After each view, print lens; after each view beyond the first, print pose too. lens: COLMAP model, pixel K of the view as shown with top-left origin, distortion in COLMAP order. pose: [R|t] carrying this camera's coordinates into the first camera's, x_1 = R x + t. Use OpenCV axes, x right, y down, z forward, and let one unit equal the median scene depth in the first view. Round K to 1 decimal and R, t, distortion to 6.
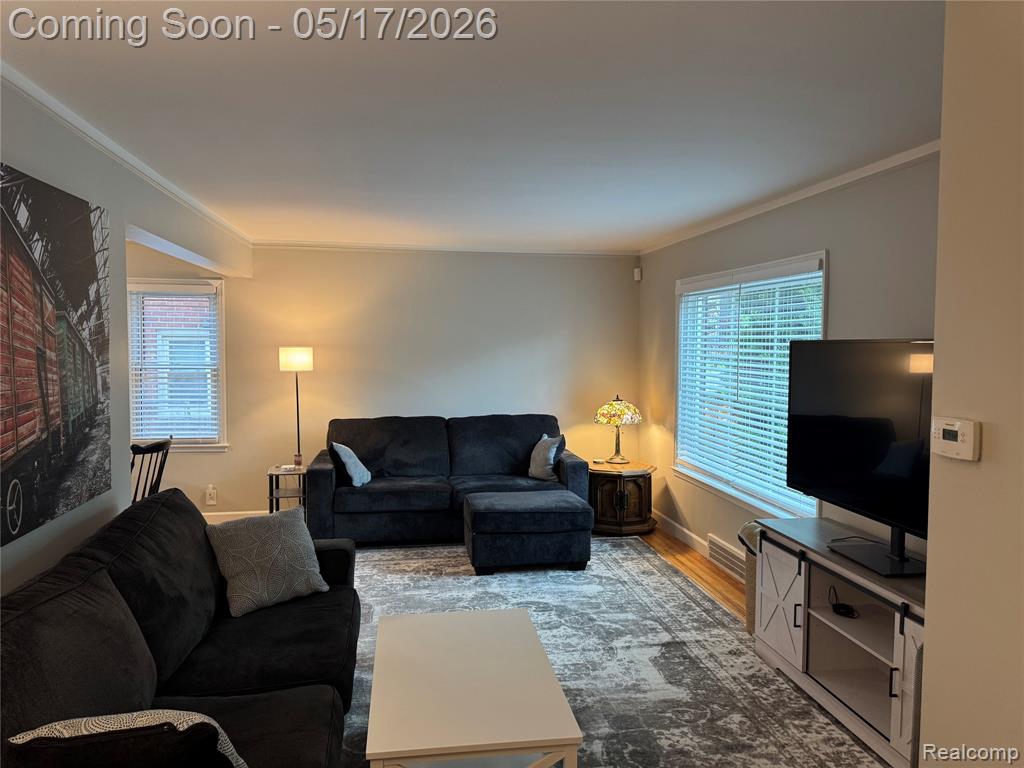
lens RADIAL K [[721.5, 0, 516.5], [0, 721.5, 378.6], [0, 0, 1]] dist [0.105798, -0.158787]
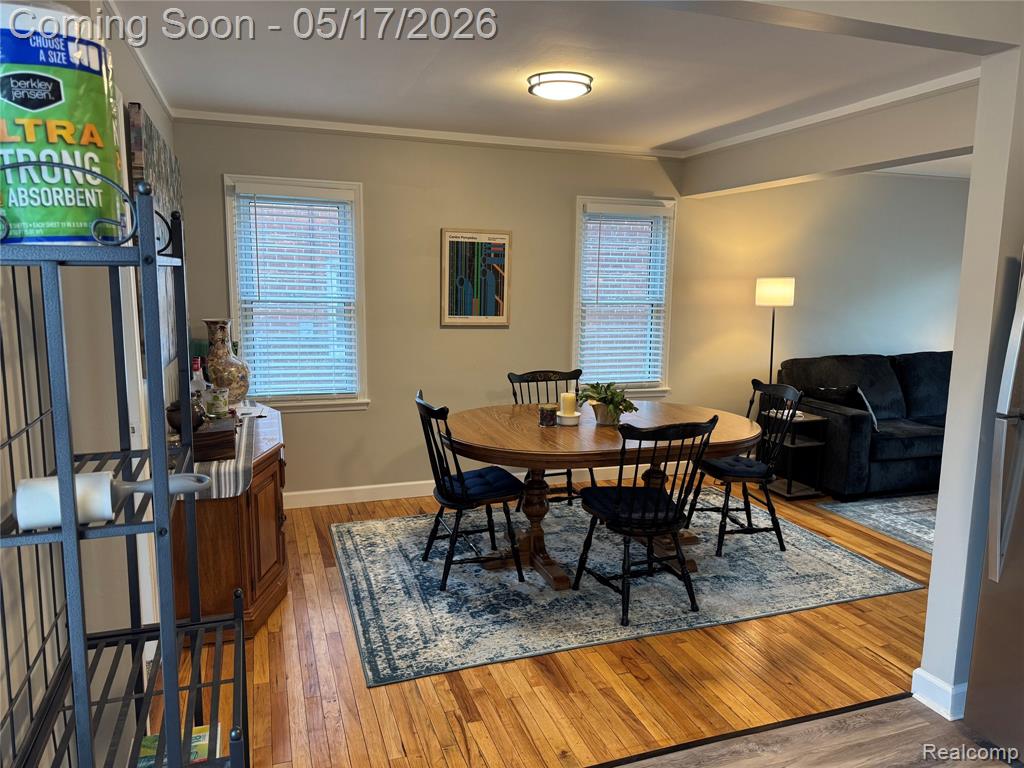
lens RADIAL K [[721.5, 0, 516.5], [0, 721.5, 378.6], [0, 0, 1]] dist [0.105798, -0.158787]
pose [[0.983107, -0.017206, 0.182223, -0.981013], [0.000890, 0.996010, 0.089242, -0.002218], [-0.183032, -0.087572, 0.979199, 0.214042]]
